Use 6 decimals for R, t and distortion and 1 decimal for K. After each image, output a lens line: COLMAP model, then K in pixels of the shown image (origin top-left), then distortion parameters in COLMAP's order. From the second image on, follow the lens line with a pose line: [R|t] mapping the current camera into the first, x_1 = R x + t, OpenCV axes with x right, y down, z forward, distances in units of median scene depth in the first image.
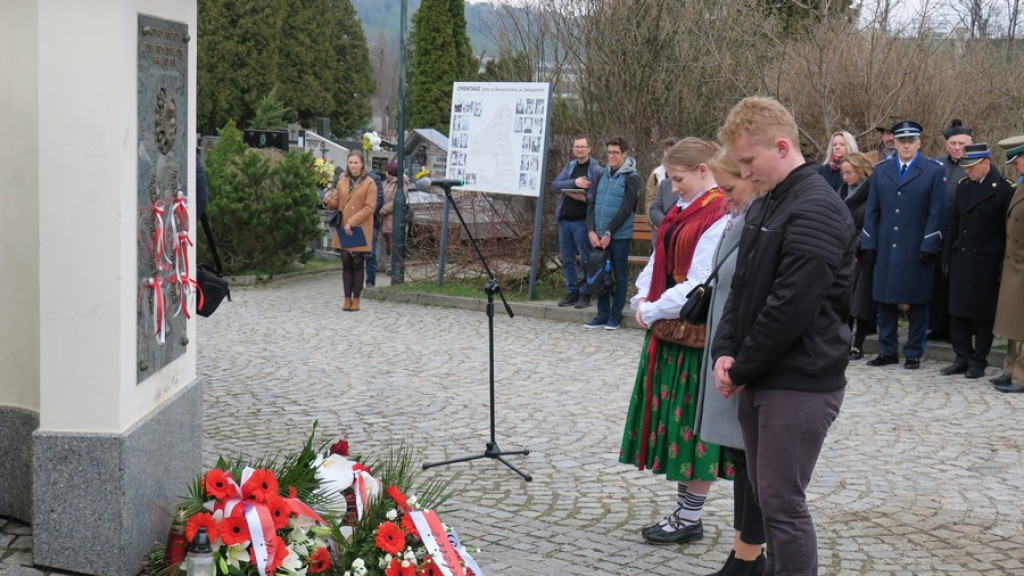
lens RADIAL K [[1431.8, 0, 507.6], [0, 1431.8, 290.7], [0, 0, 1]] dist [0.002008, 0.000000]
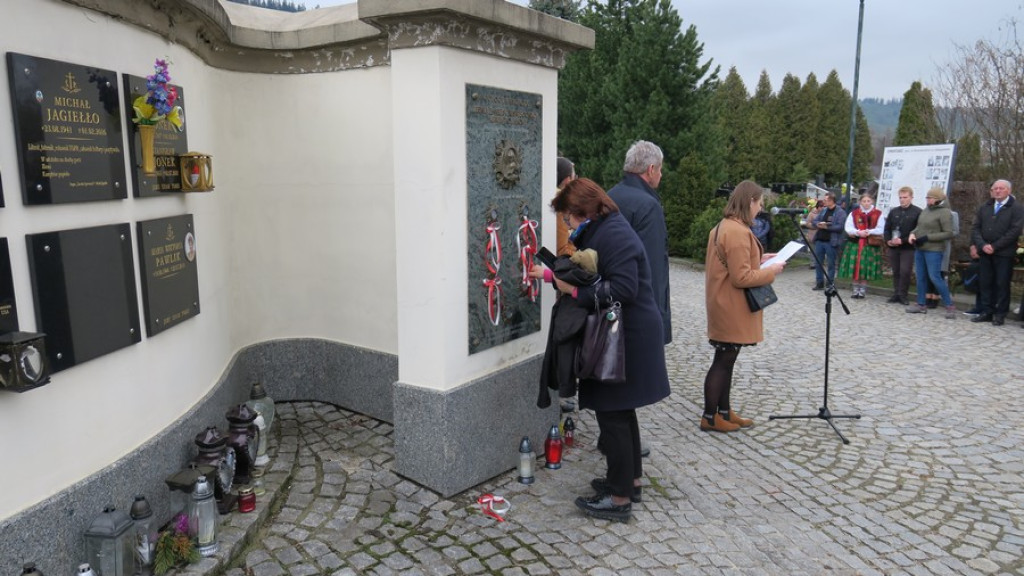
lens RADIAL K [[714.5, 0, 510.1], [0, 714.5, 289.3], [0, 0, 1]] dist [-0.010720, 0.006386]
pose [[0.840712, 0.057881, -0.538380, 0.084277], [-0.041663, 0.998238, 0.042261, -0.017283], [0.539877, -0.013099, 0.841642, 0.257994]]
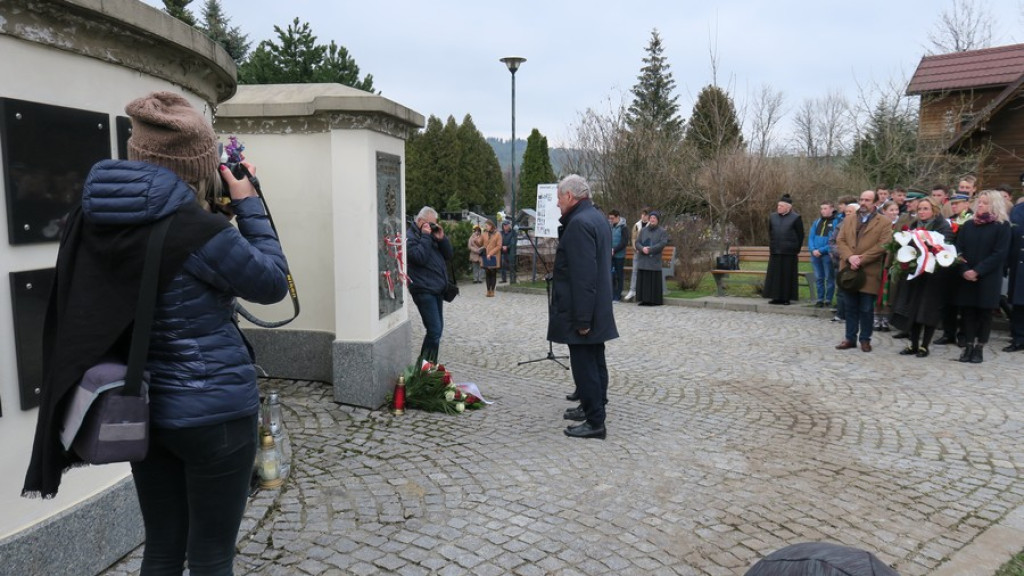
lens RADIAL K [[714.5, 0, 511.9], [0, 714.5, 283.0], [0, 0, 1]] dist [-0.010720, 0.006386]
pose [[0.995907, -0.020070, -0.088124, 0.024297], [0.018967, 0.999731, -0.013328, 0.016150], [0.088368, 0.011602, 0.996020, -0.042625]]
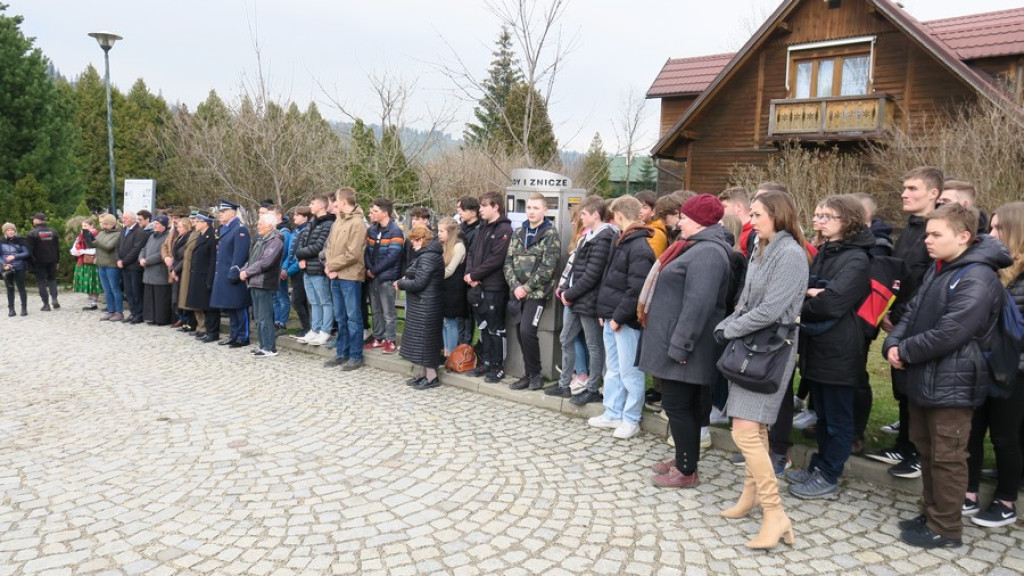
lens RADIAL K [[714.5, 0, 520.7], [0, 714.5, 285.9], [0, 0, 1]] dist [-0.010720, 0.006386]
pose [[0.999609, -0.006047, 0.027288, 0.816457], [0.006009, 0.999981, 0.001469, -0.018071], [-0.027296, -0.001304, 0.999627, 0.162980]]
